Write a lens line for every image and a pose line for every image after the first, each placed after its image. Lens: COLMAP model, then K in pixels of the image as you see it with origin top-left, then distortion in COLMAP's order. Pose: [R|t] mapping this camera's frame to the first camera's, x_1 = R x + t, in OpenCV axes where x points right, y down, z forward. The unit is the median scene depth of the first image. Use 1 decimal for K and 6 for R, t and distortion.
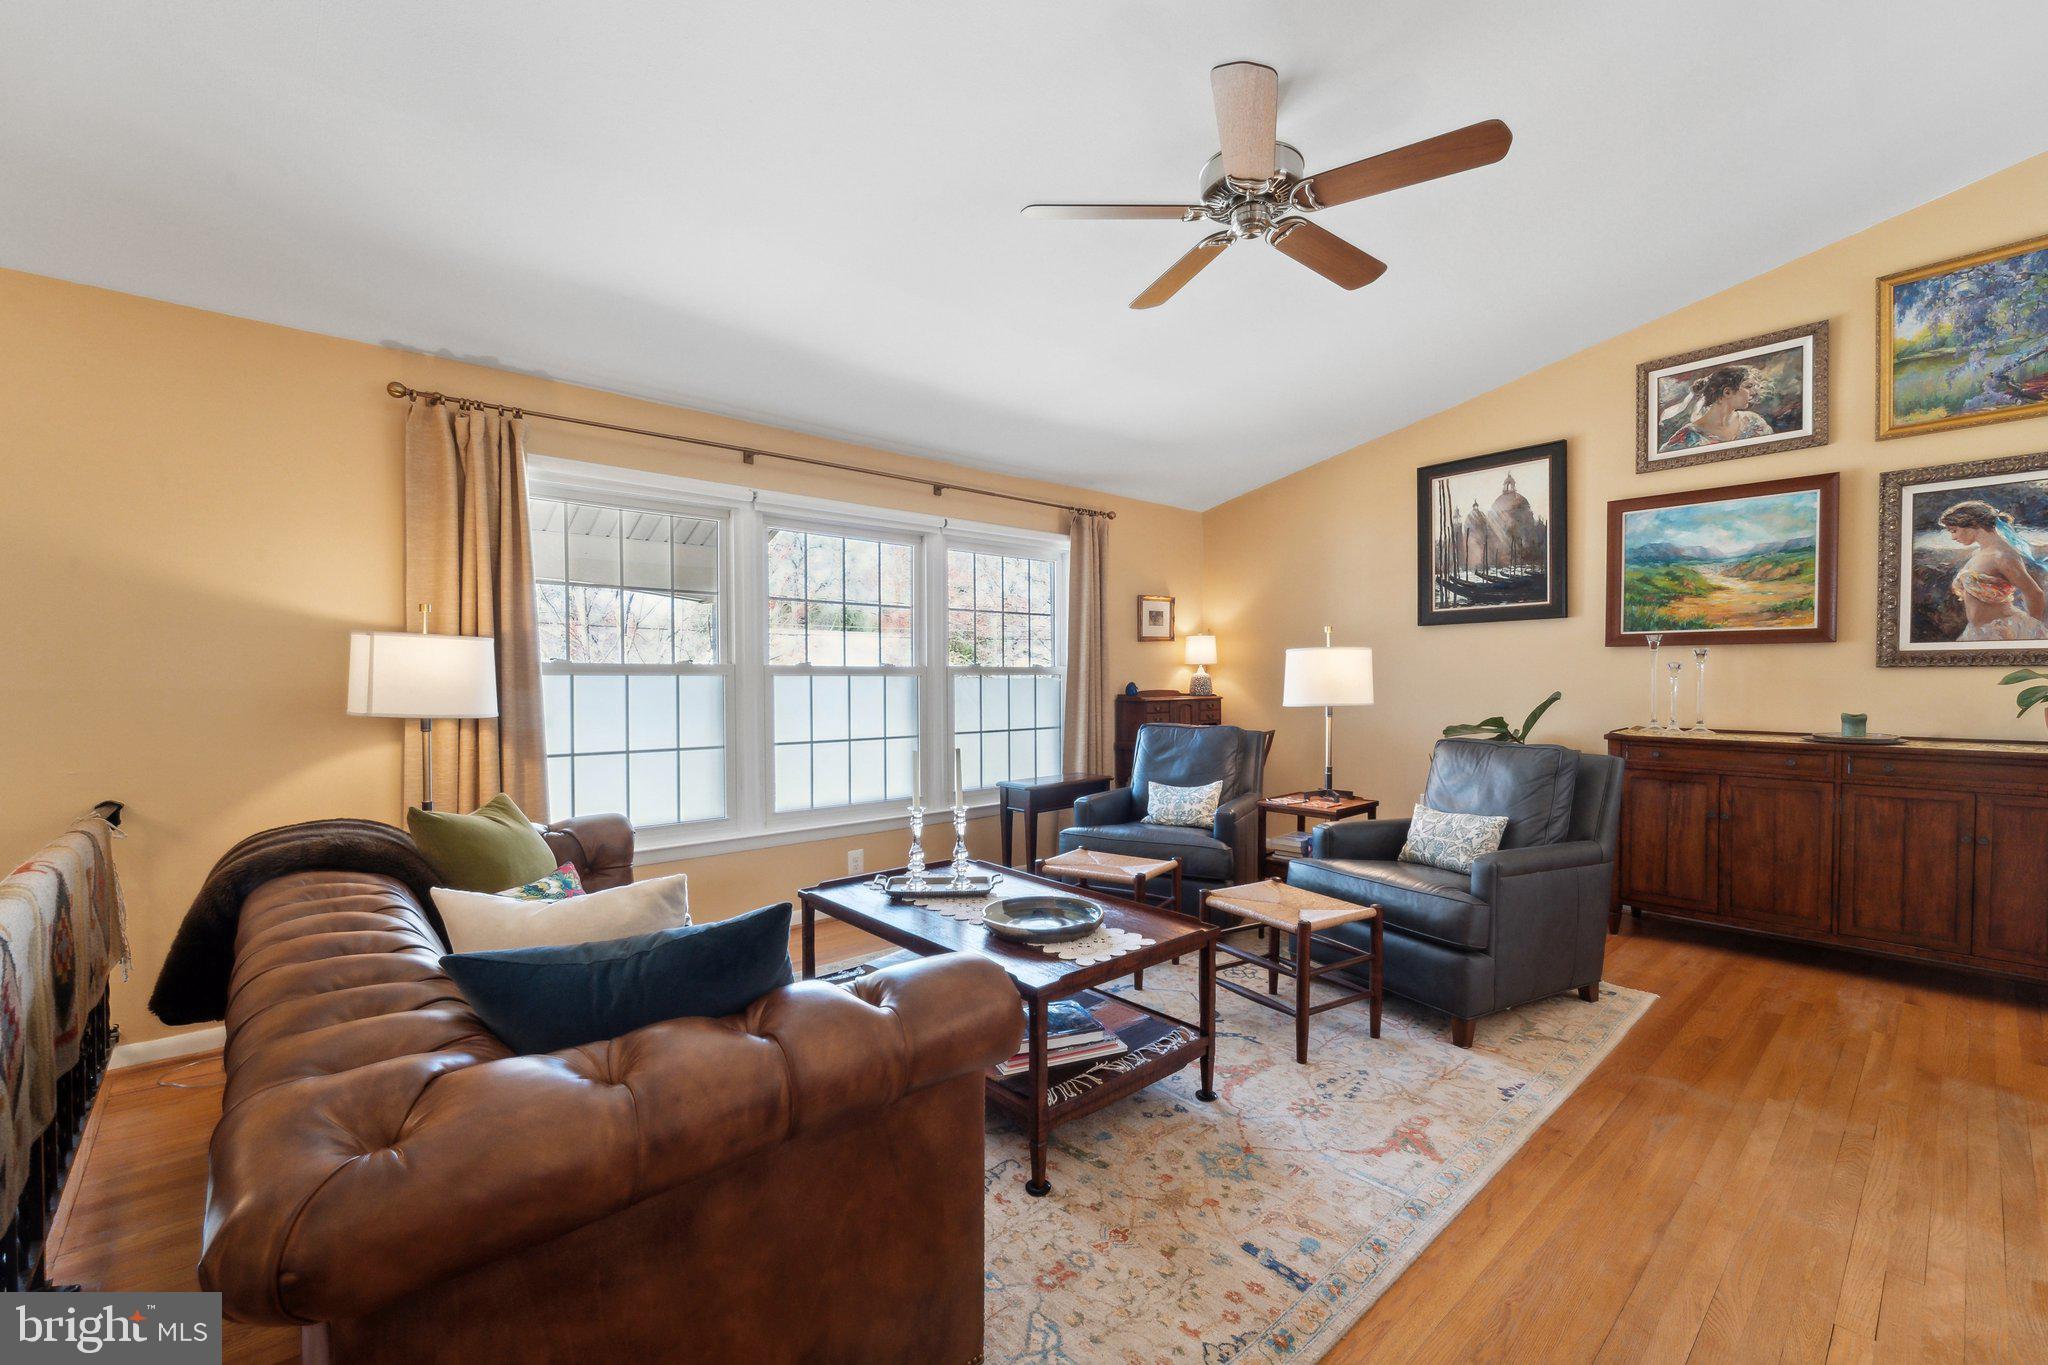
lens RADIAL K [[849.4, 0, 1024.0], [0, 849.4, 682.5], [0, 0, 1]] dist [0.001689, 0.000140]
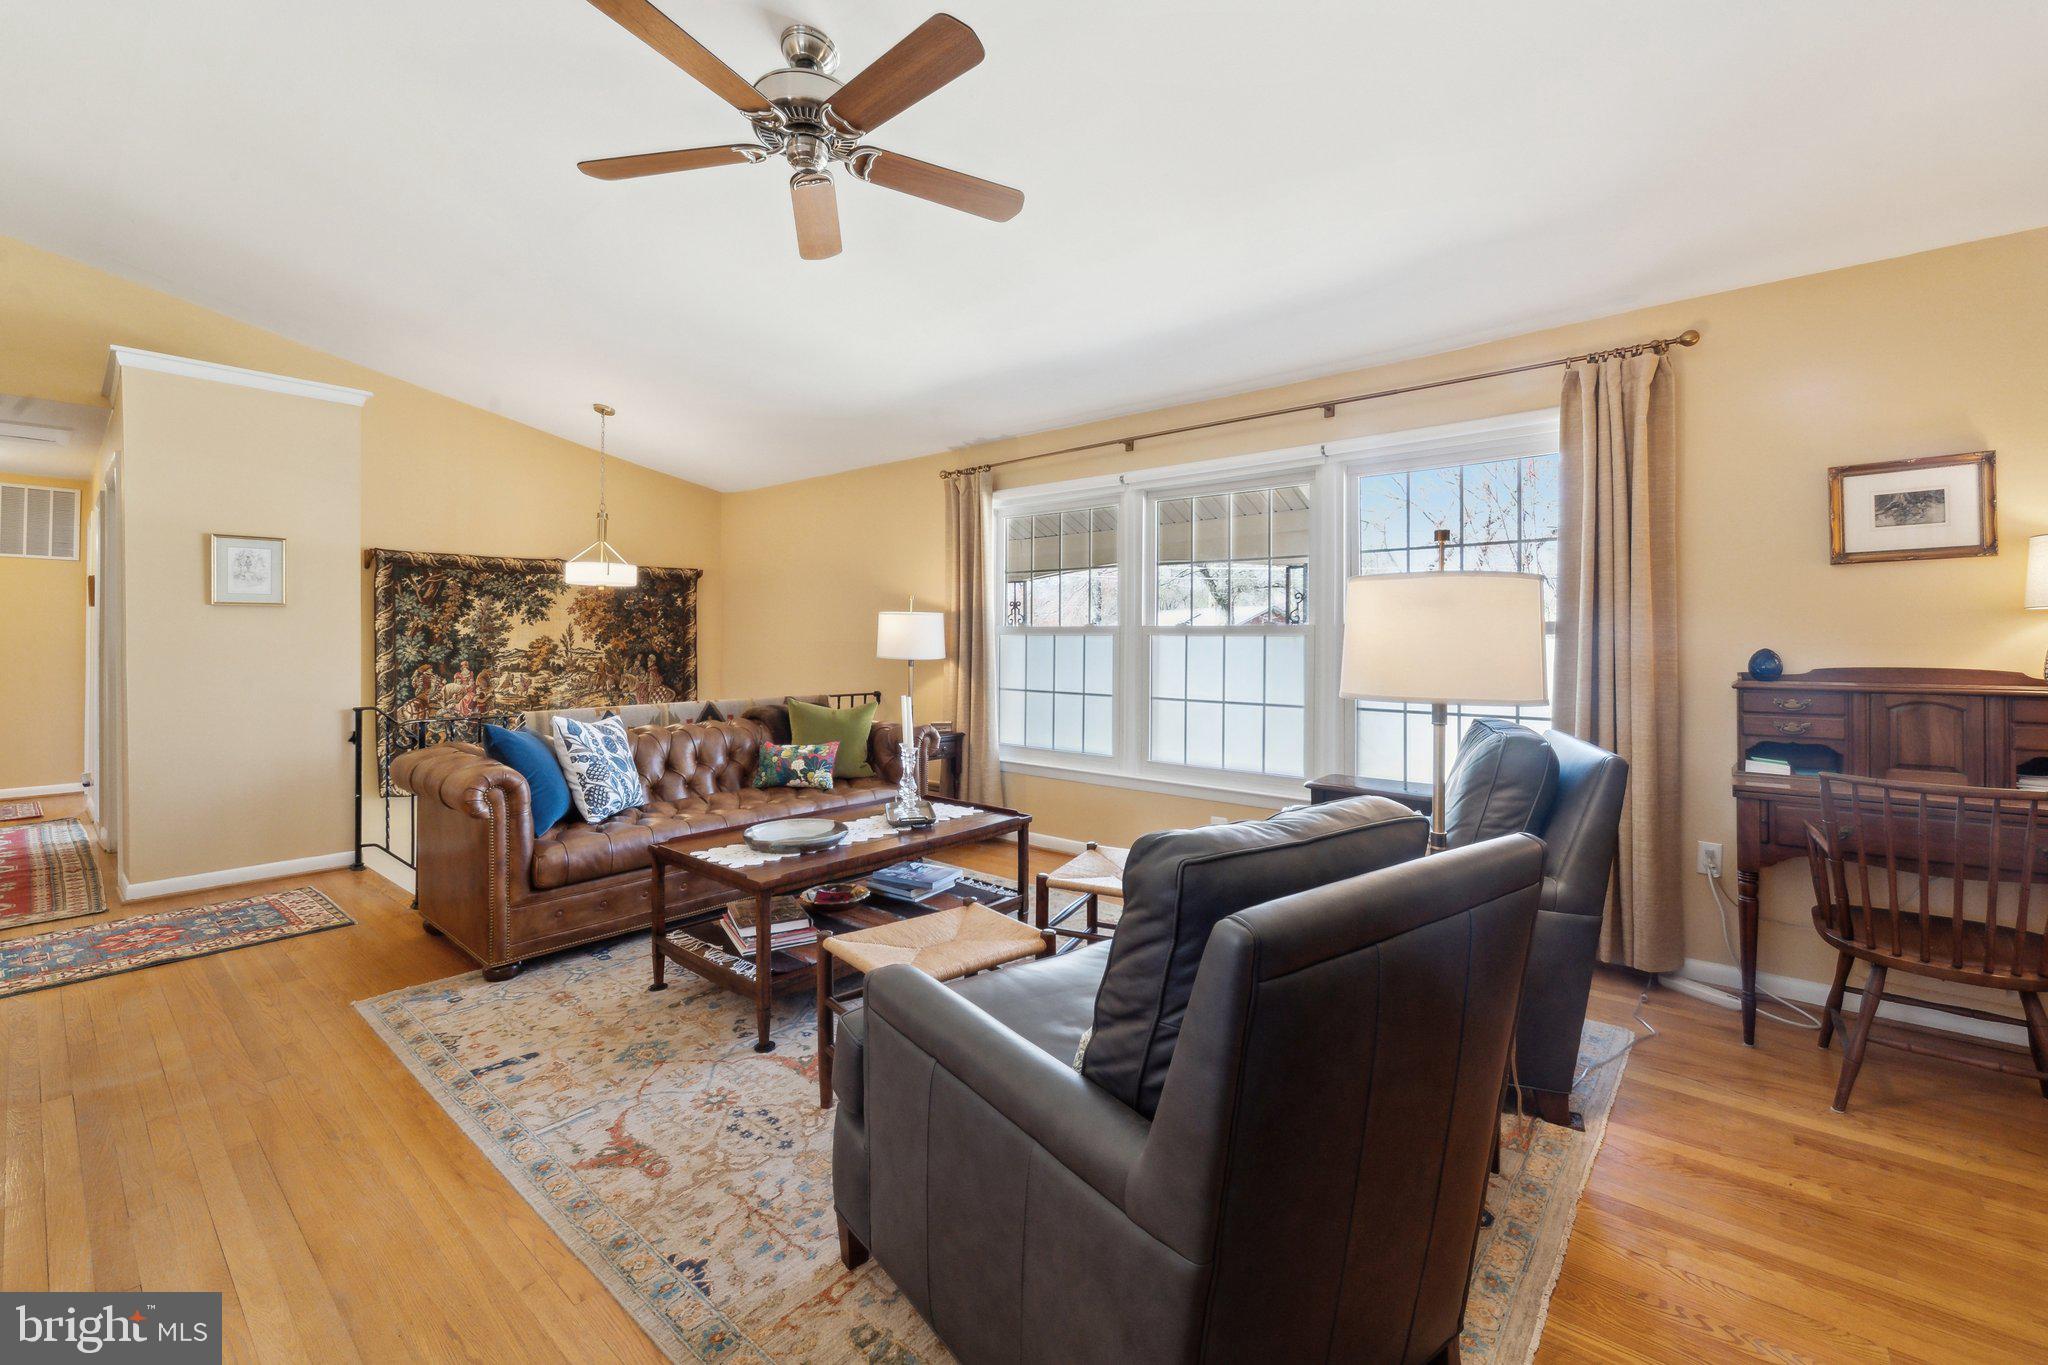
lens RADIAL K [[829.6, 0, 1030.5], [0, 829.6, 614.6], [0, 0, 1]] dist [0.000167, -0.000057]
pose [[0.151378, -0.027303, -0.988099, 0.915154], [-0.011581, 0.999501, -0.029392, -0.002031], [0.988408, 0.015892, 0.150986, 0.844003]]
